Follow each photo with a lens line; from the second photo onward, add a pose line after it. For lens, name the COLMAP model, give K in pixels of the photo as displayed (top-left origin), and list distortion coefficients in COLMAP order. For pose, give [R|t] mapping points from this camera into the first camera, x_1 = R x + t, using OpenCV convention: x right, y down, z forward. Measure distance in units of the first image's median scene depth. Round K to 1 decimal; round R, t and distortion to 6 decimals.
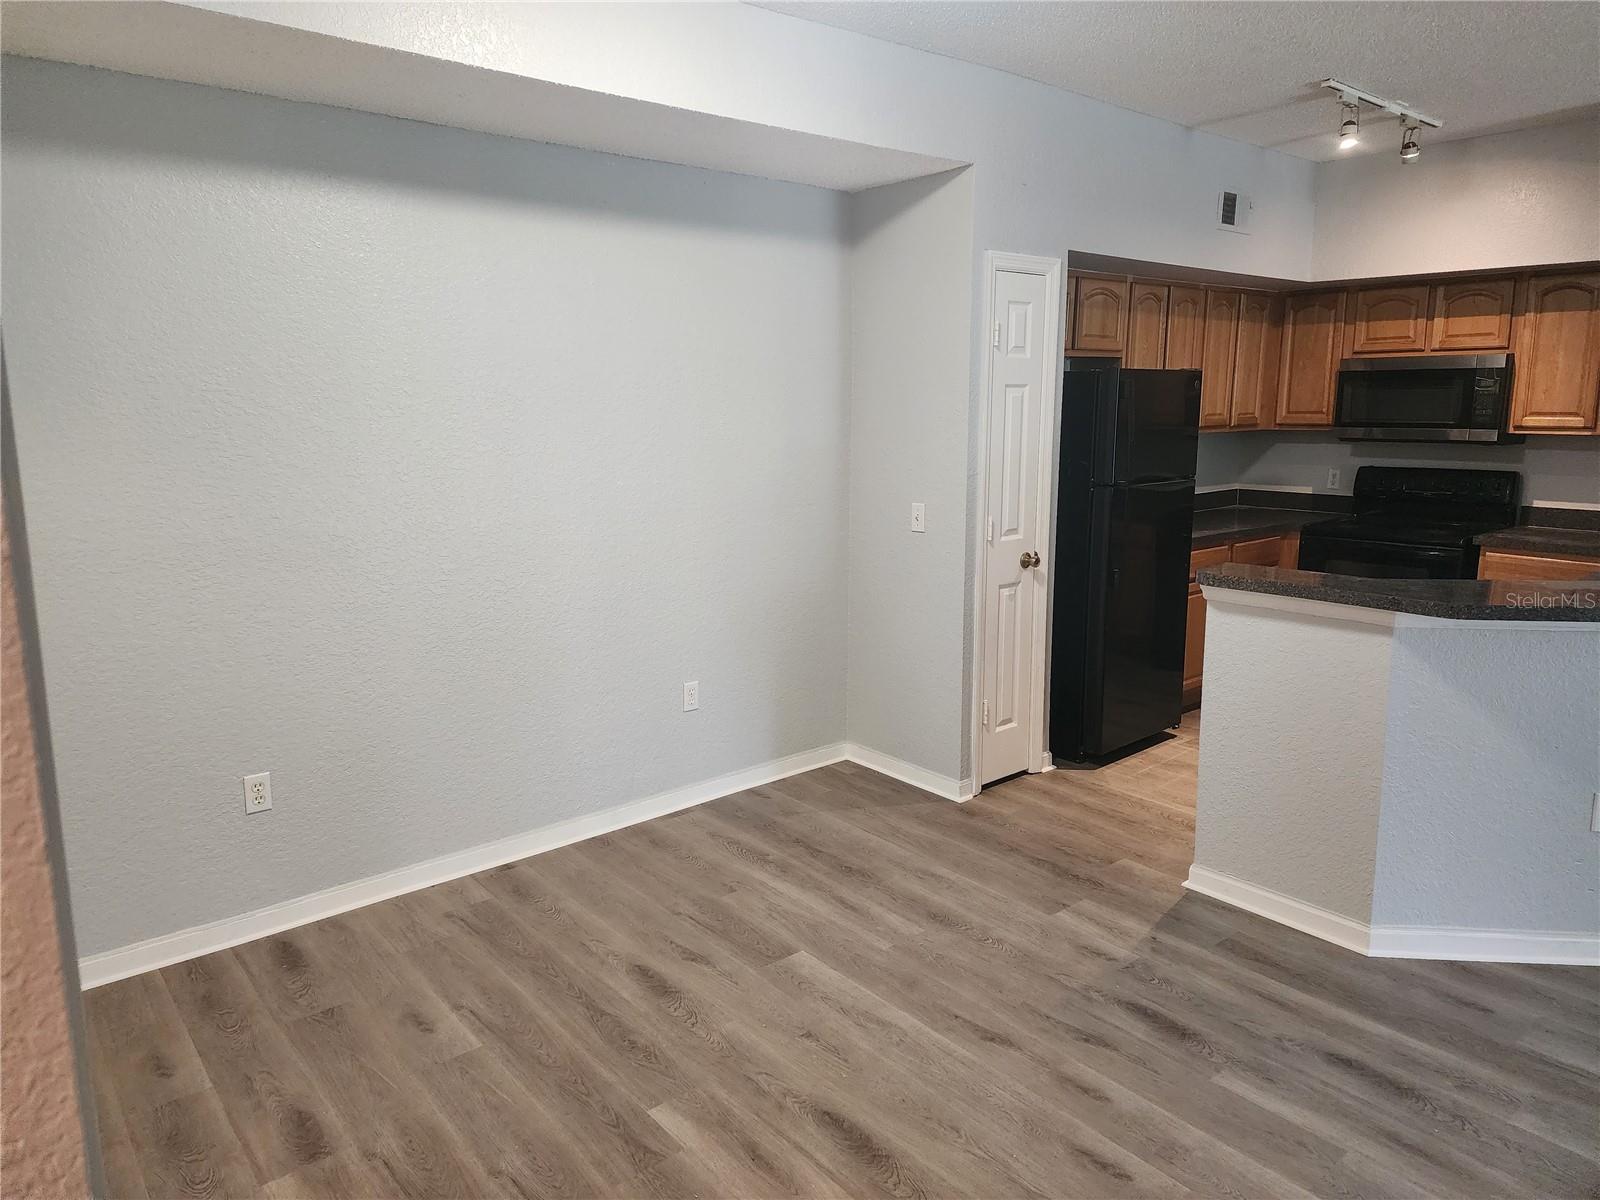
lens RADIAL K [[1066.8, 0, 775.3], [0, 1066.8, 576.2], [0, 0, 1]] dist [0.079048, -0.071809]
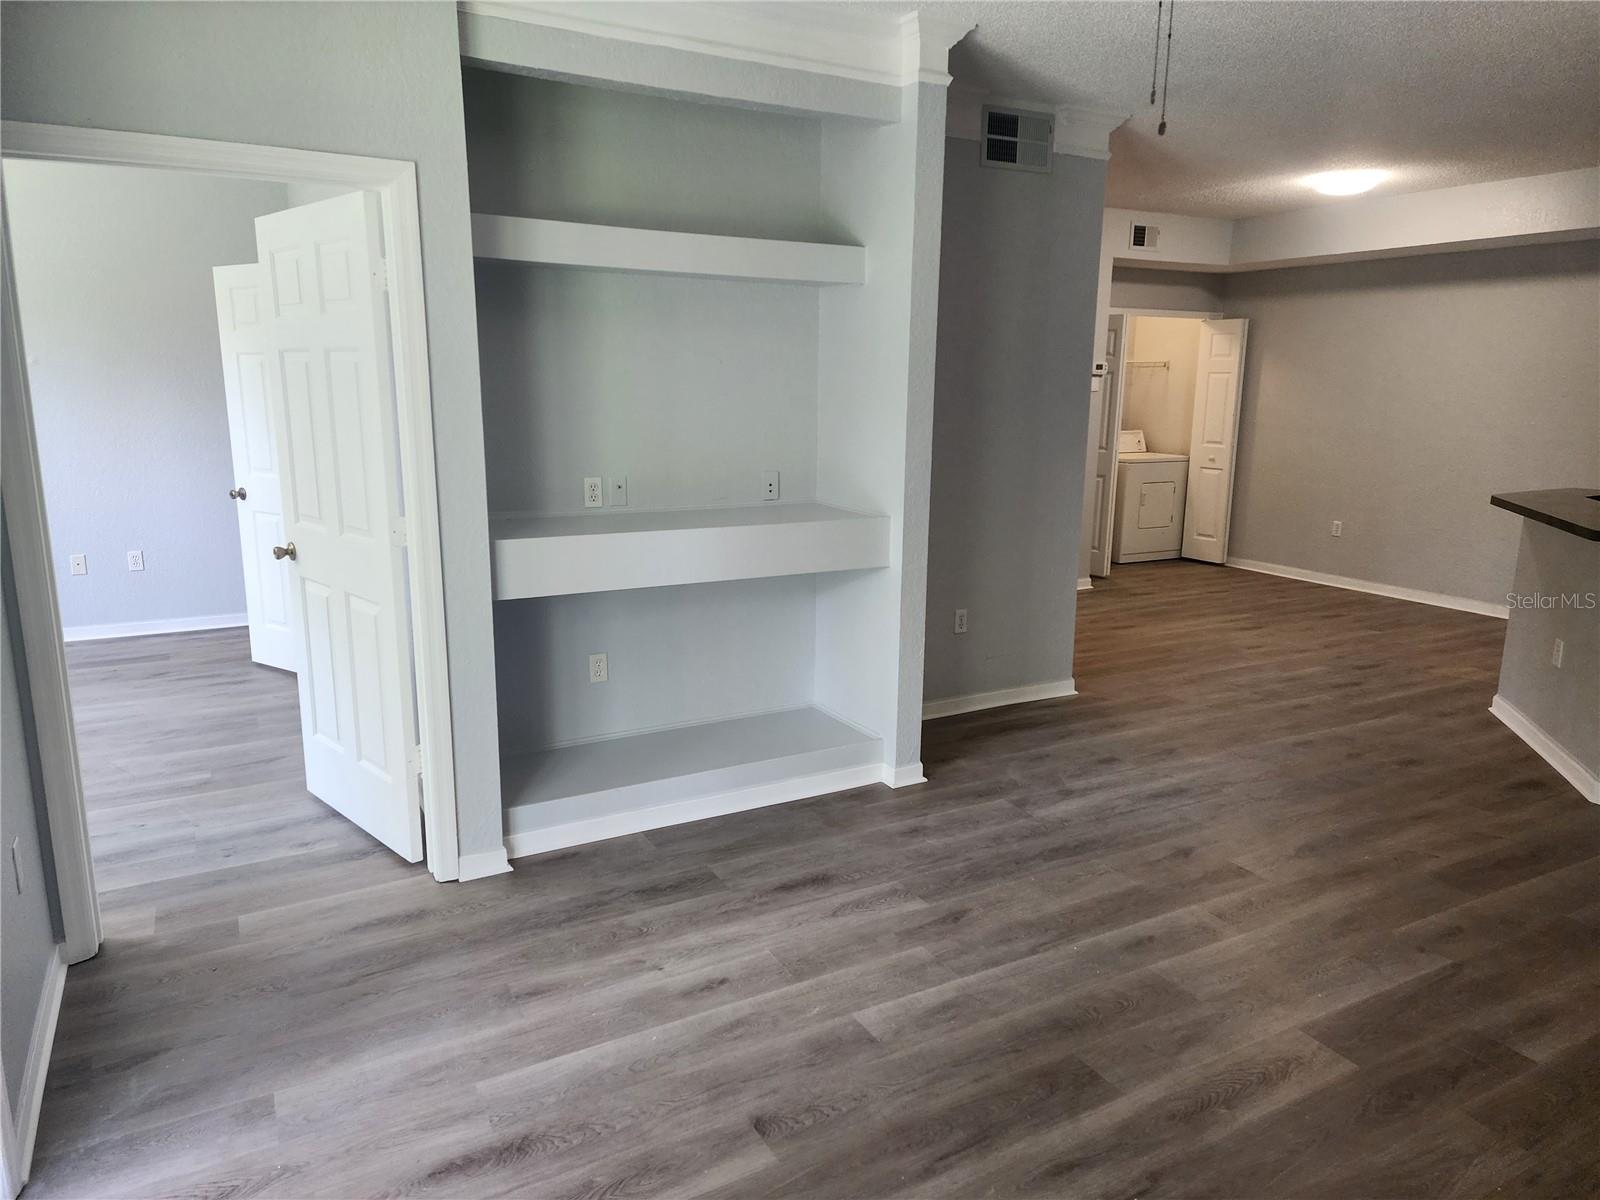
lens RADIAL K [[1066.8, 0, 794.5], [0, 1066.8, 596.1], [0, 0, 1]] dist [0.079048, -0.071809]
pose [[-0.182044, 0.207816, -0.961079, 1.703208], [-0.168963, 0.956261, 0.238779, -0.032474], [0.968665, 0.205856, -0.138969, 0.105897]]
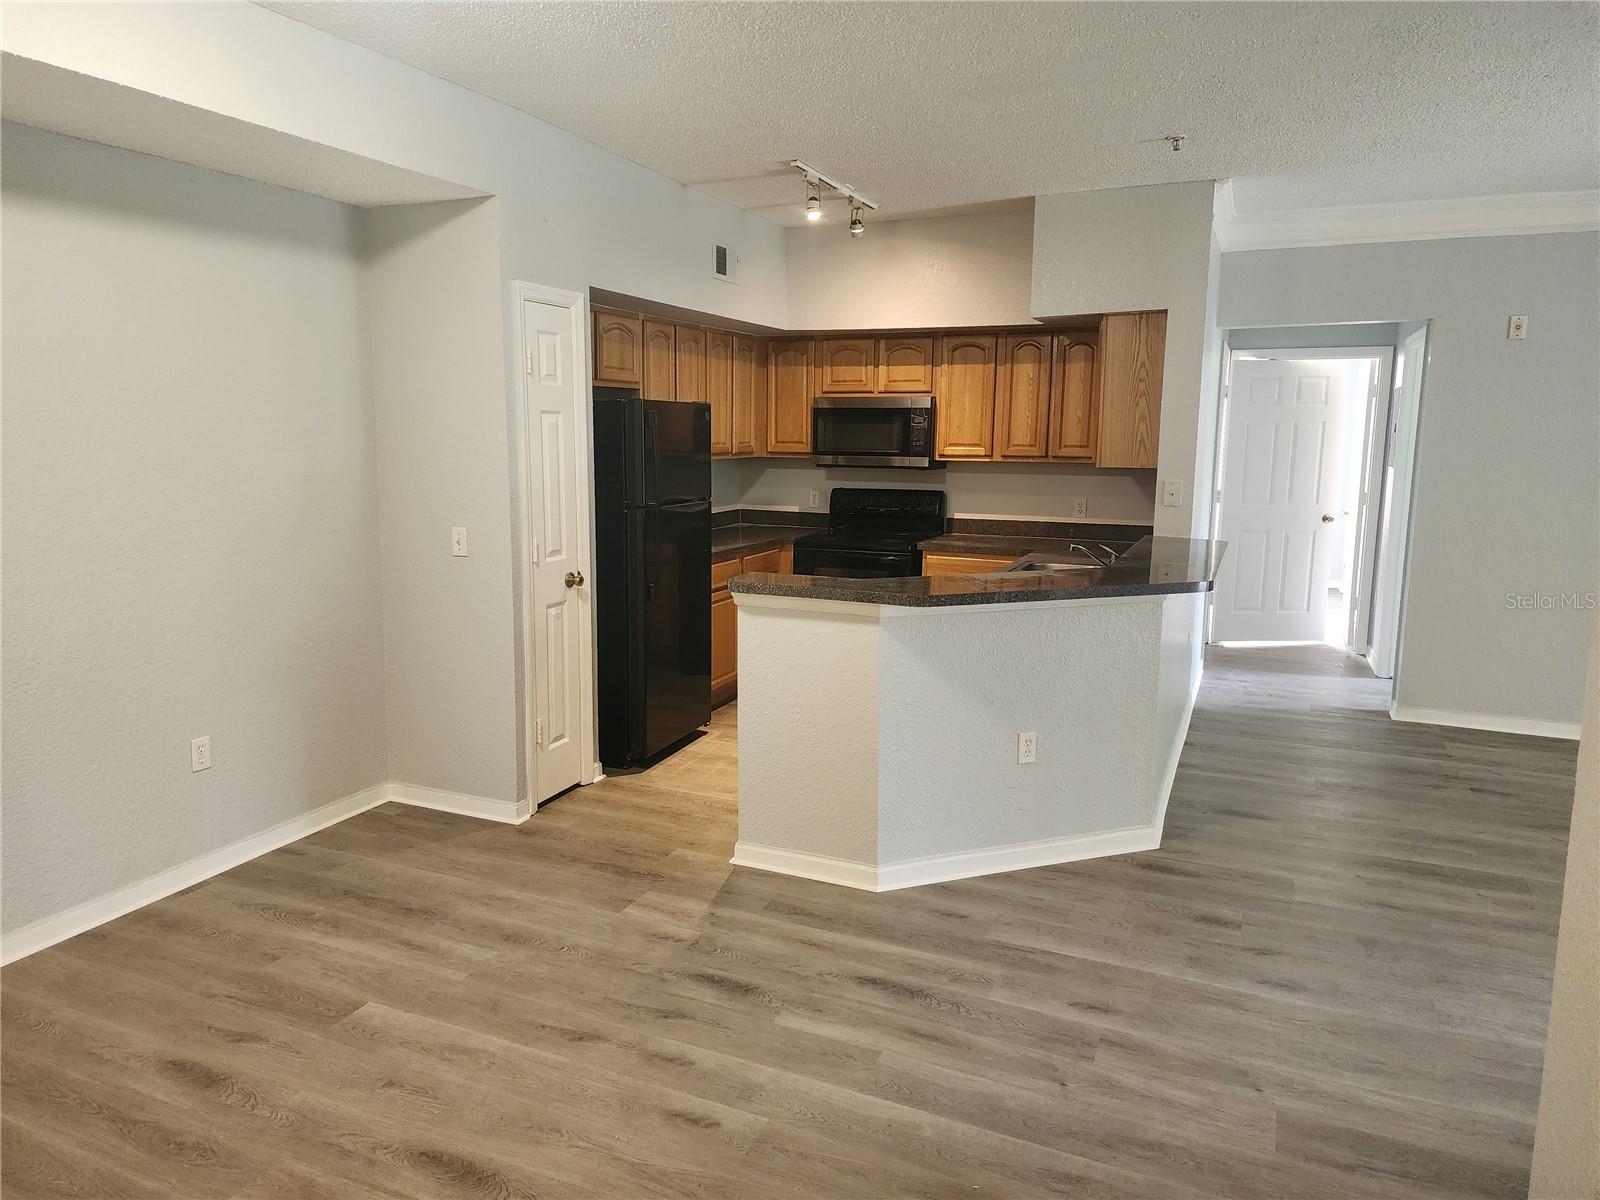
lens RADIAL K [[1066.8, 0, 790.5], [0, 1066.8, 573.0], [0, 0, 1]] dist [0.079048, -0.071809]
pose [[0.892848, -0.048633, 0.447724, -0.038964], [0.061434, 0.998011, -0.014104, 0.006470], [-0.446147, 0.040099, 0.894061, -0.021415]]
